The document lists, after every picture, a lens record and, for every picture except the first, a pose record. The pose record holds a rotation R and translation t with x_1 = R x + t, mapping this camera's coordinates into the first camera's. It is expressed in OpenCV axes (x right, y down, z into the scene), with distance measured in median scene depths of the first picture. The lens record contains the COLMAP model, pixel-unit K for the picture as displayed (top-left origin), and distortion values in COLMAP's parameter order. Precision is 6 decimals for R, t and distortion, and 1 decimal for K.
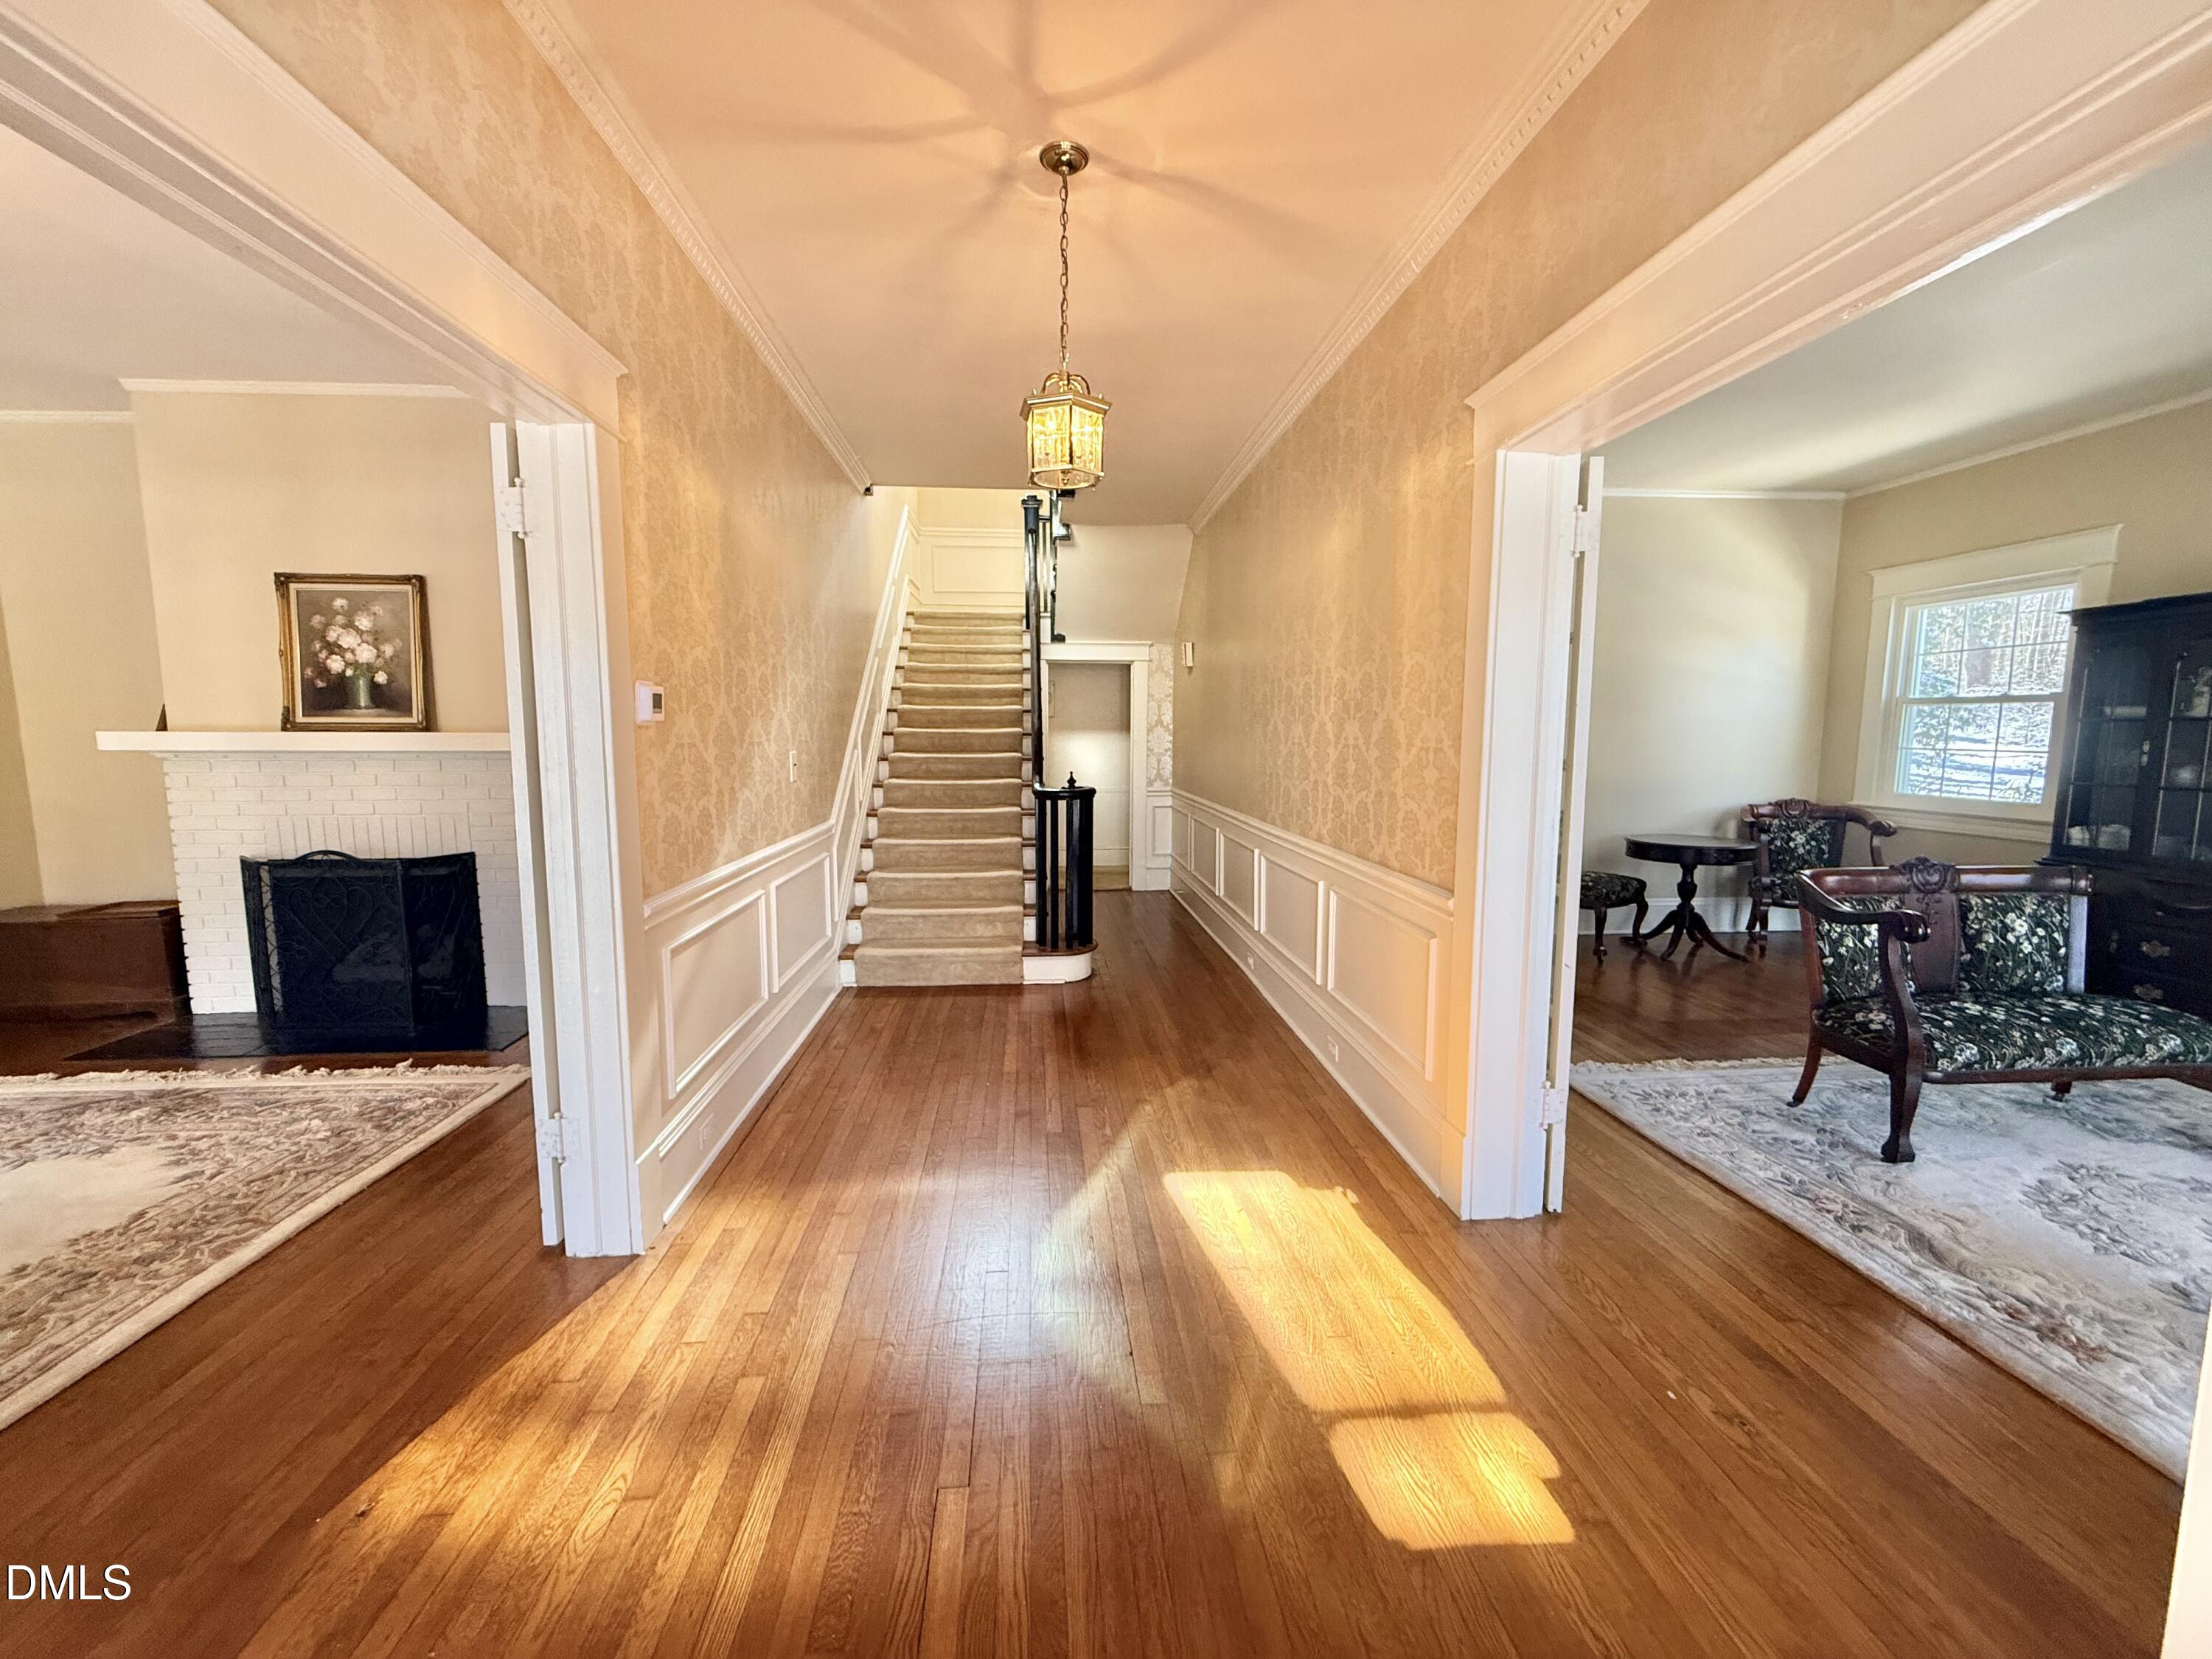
lens RADIAL K [[880.7, 0, 1106.0], [0, 880.7, 829.5], [0, 0, 1]] dist [0.000219, 0.000173]
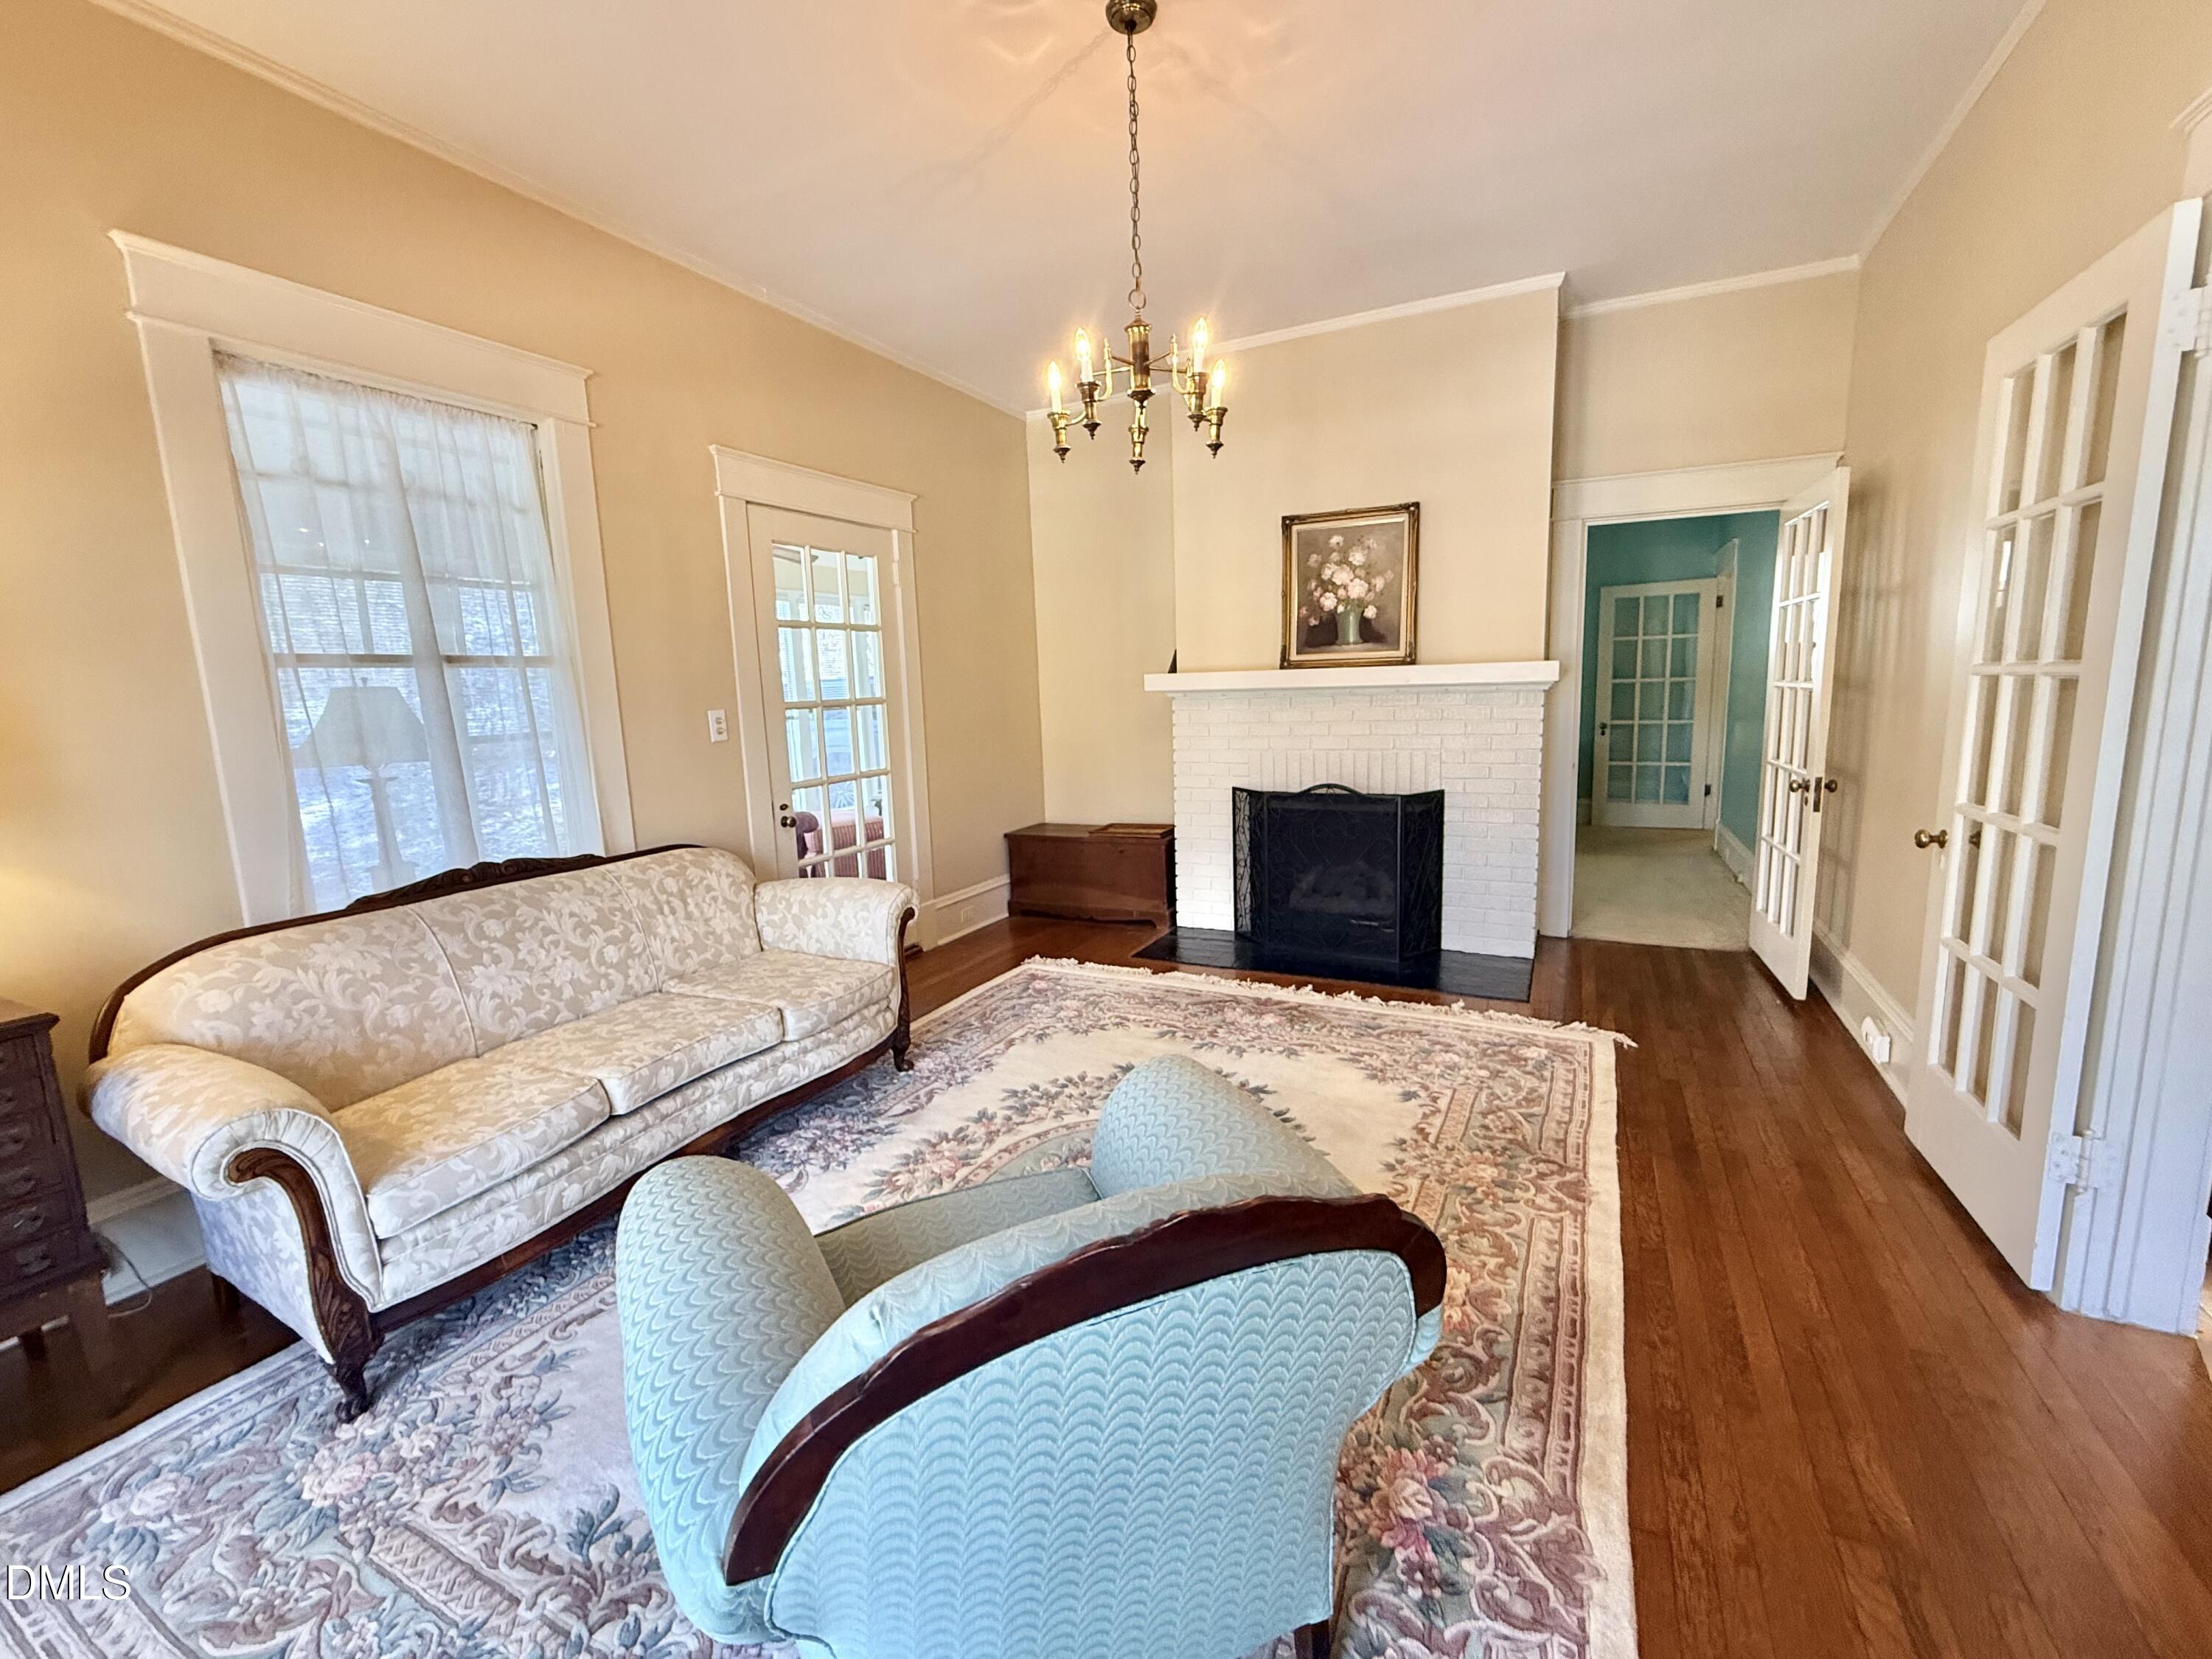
lens RADIAL K [[952.5, 0, 1106.0], [0, 952.5, 829.5], [0, 0, 1]] dist [0.018704, -0.000012]
pose [[0.856415, 0.052304, -0.513633, -0.514679], [-0.021359, 0.997593, 0.065972, 0.008240], [0.515847, -0.045528, 0.855470, -0.091040]]
